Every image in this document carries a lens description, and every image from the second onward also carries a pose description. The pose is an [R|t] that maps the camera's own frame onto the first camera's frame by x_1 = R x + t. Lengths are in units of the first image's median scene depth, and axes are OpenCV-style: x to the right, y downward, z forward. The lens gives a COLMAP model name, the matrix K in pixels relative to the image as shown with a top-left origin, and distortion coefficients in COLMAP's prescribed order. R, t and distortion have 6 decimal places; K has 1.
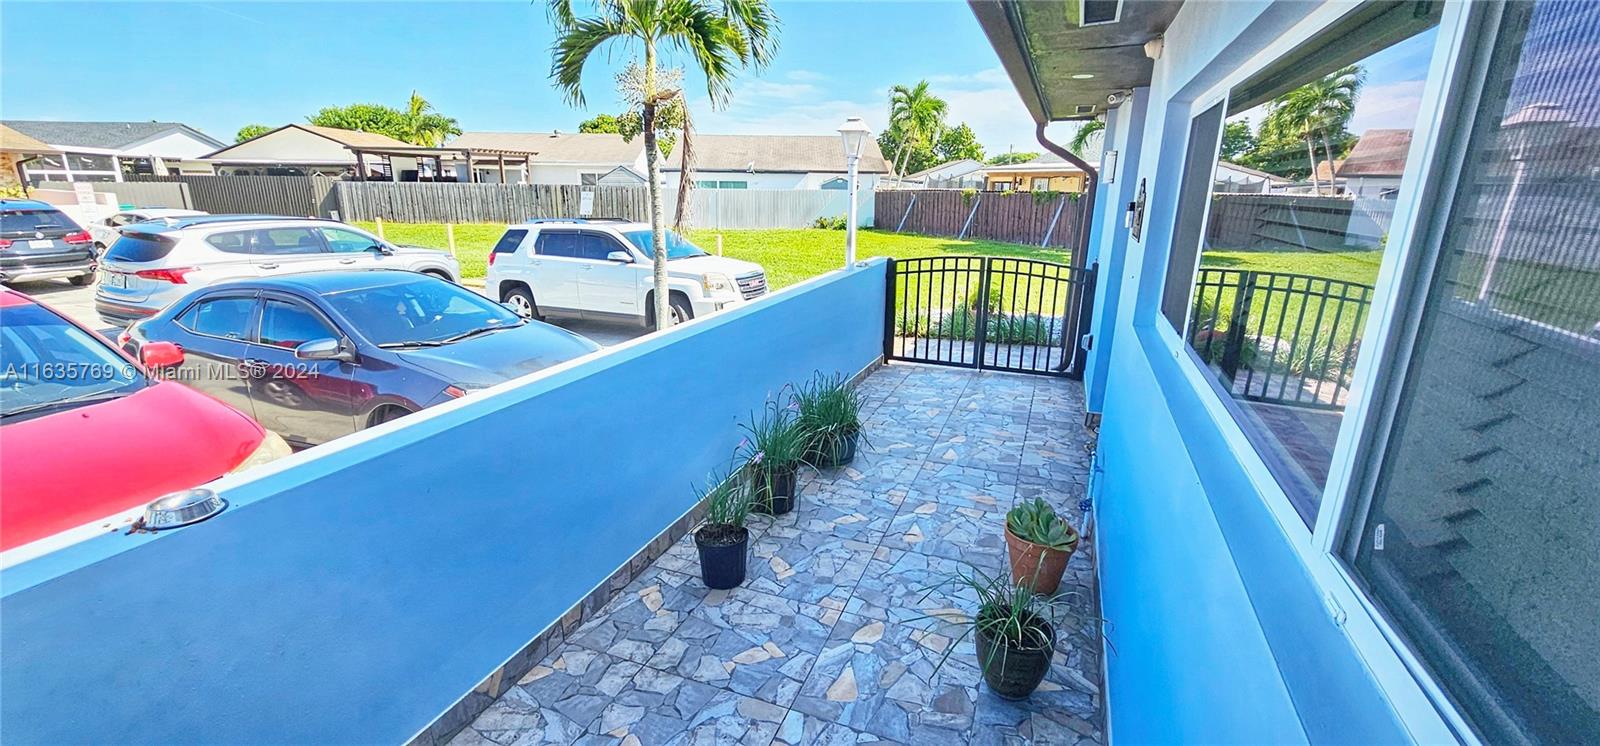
lens RADIAL K [[655.4, 0, 791.4], [0, 655.4, 369.9], [0, 0, 1]] dist [-0.000882, -0.000335]
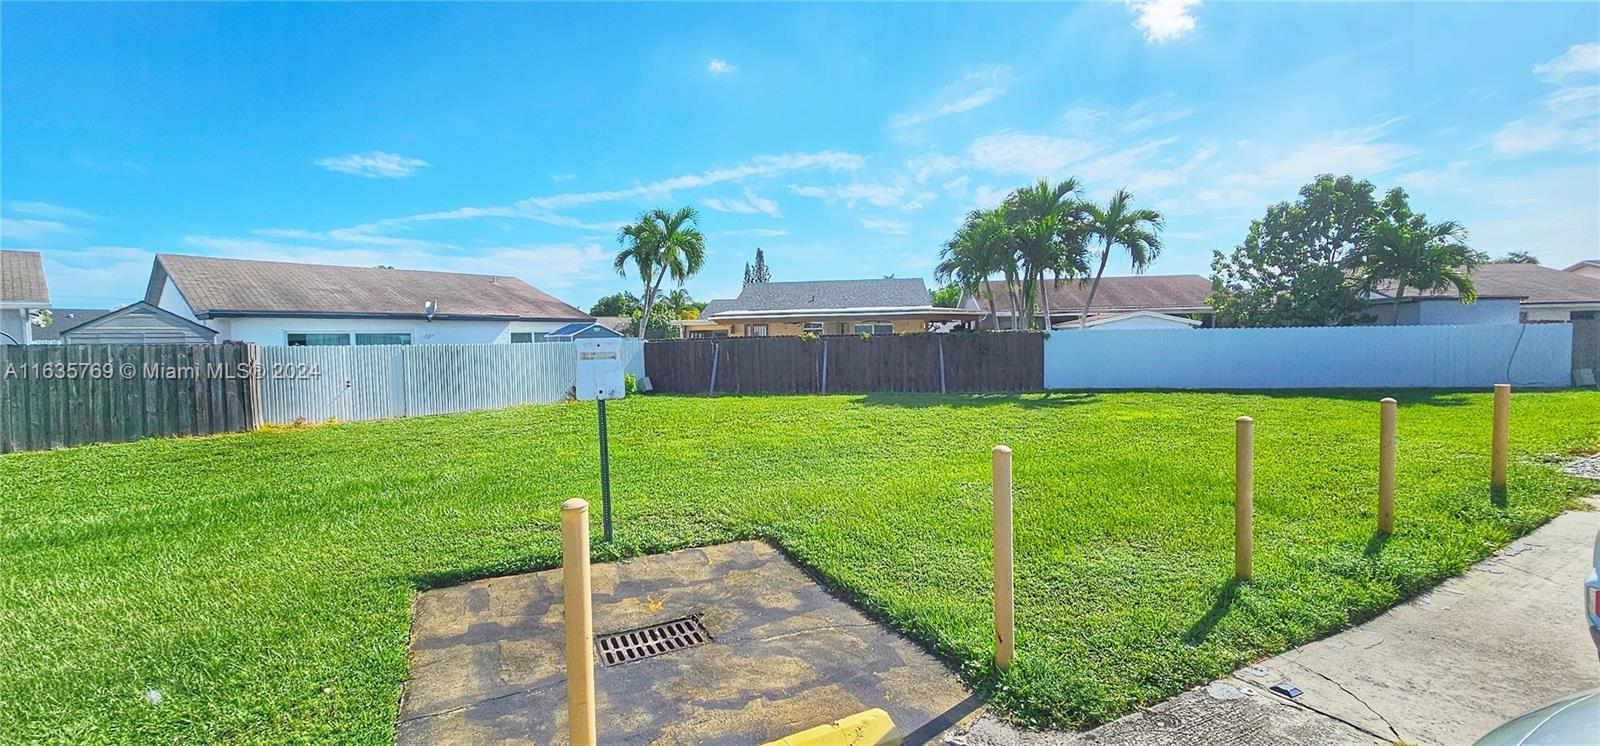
lens RADIAL K [[655.4, 0, 791.4], [0, 655.4, 369.9], [0, 0, 1]] dist [-0.000882, -0.000335]
pose [[0.649969, -0.056598, 0.757851, -0.299110], [0.232942, 0.964059, -0.127783, -0.105568], [-0.723380, 0.259590, 0.639792, 0.400825]]
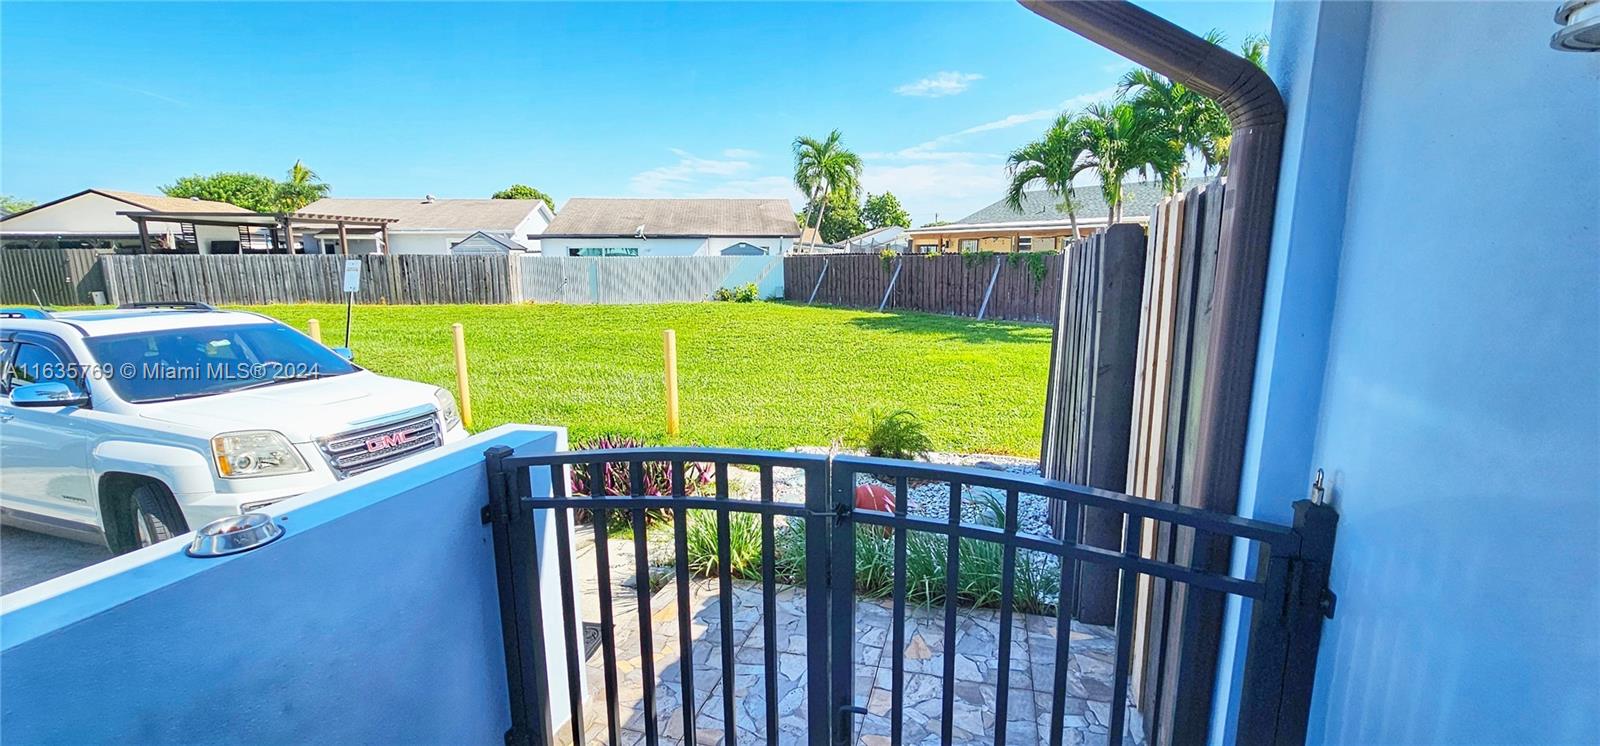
lens RADIAL K [[649.6, 0, 800.0], [0, 649.6, 373.0], [0, 0, 1]] dist [-0.000113, -0.000154]
pose [[0.994382, -0.033026, 0.100571, 0.055104], [0.042520, 0.994685, -0.093773, -0.037710], [-0.096939, 0.097523, 0.990501, 0.159228]]
